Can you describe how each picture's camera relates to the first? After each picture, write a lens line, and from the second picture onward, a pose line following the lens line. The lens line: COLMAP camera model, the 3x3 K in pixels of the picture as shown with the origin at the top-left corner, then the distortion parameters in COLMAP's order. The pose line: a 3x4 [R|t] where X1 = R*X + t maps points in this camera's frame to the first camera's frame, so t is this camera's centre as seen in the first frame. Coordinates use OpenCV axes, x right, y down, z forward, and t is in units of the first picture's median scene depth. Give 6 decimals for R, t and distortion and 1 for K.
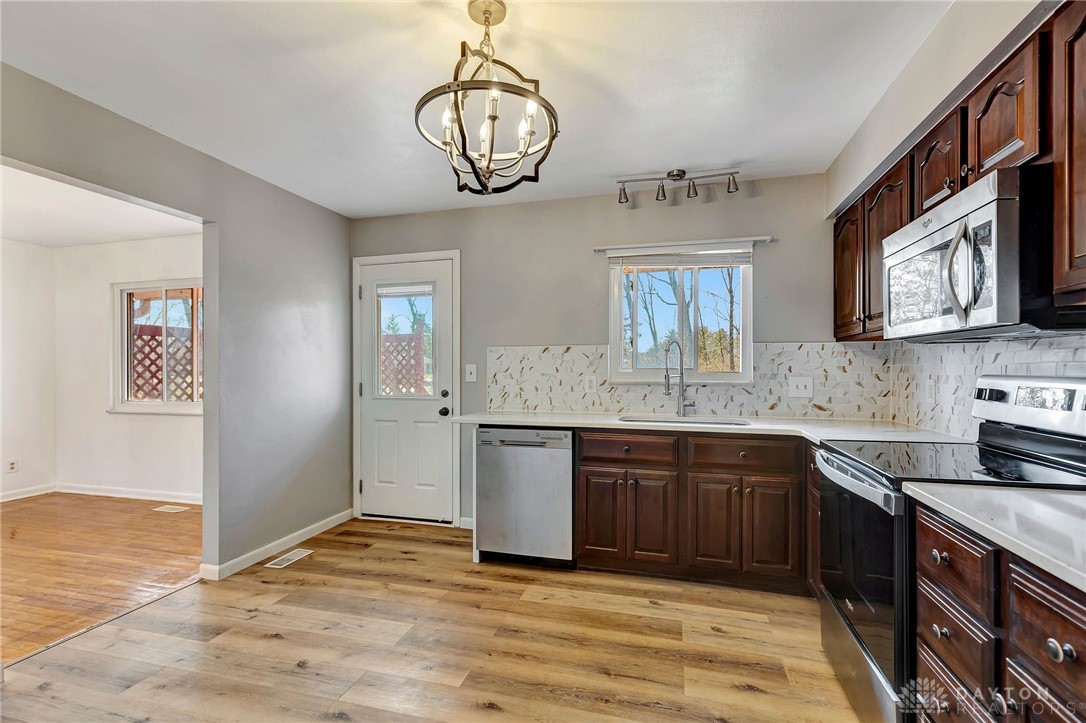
lens RADIAL K [[486.3, 0, 539.2], [0, 486.3, 365.6], [0, 0, 1]] dist [0.005918, 0.000356]
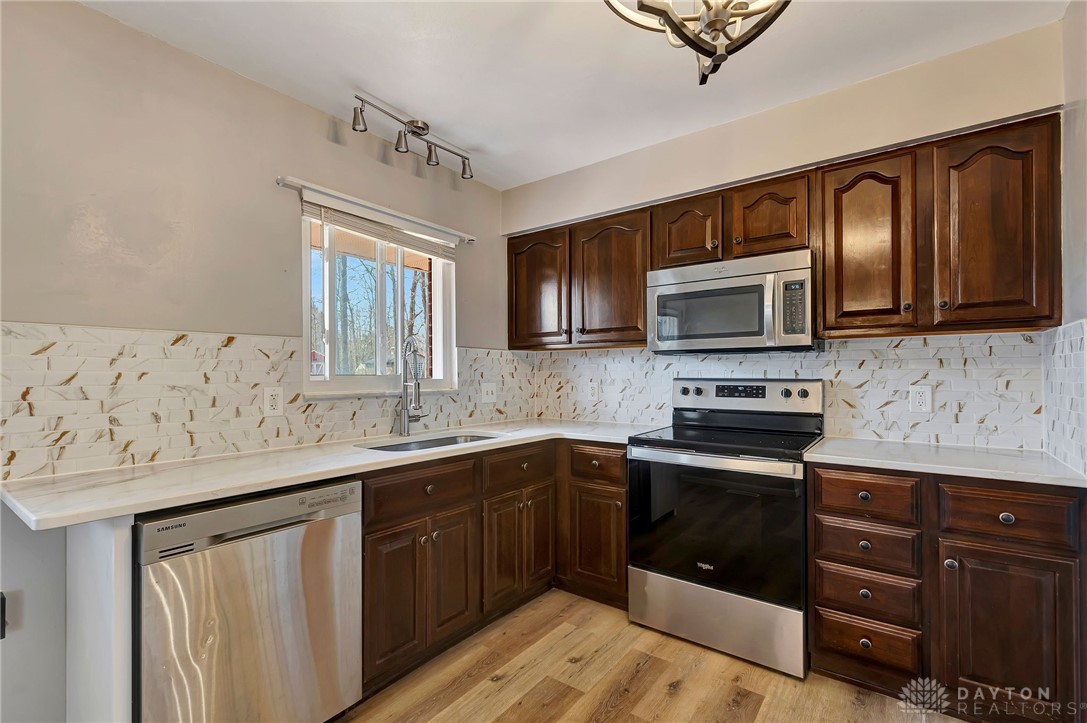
lens RADIAL K [[486.8, 0, 540.0], [0, 486.8, 368.7], [0, 0, 1]] dist [0.005918, 0.000356]
pose [[0.362396, 0.009675, 0.931974, -0.378348], [-0.000443, 0.999948, -0.010208, 0.004112], [-0.932024, 0.003286, 0.362381, 0.536242]]
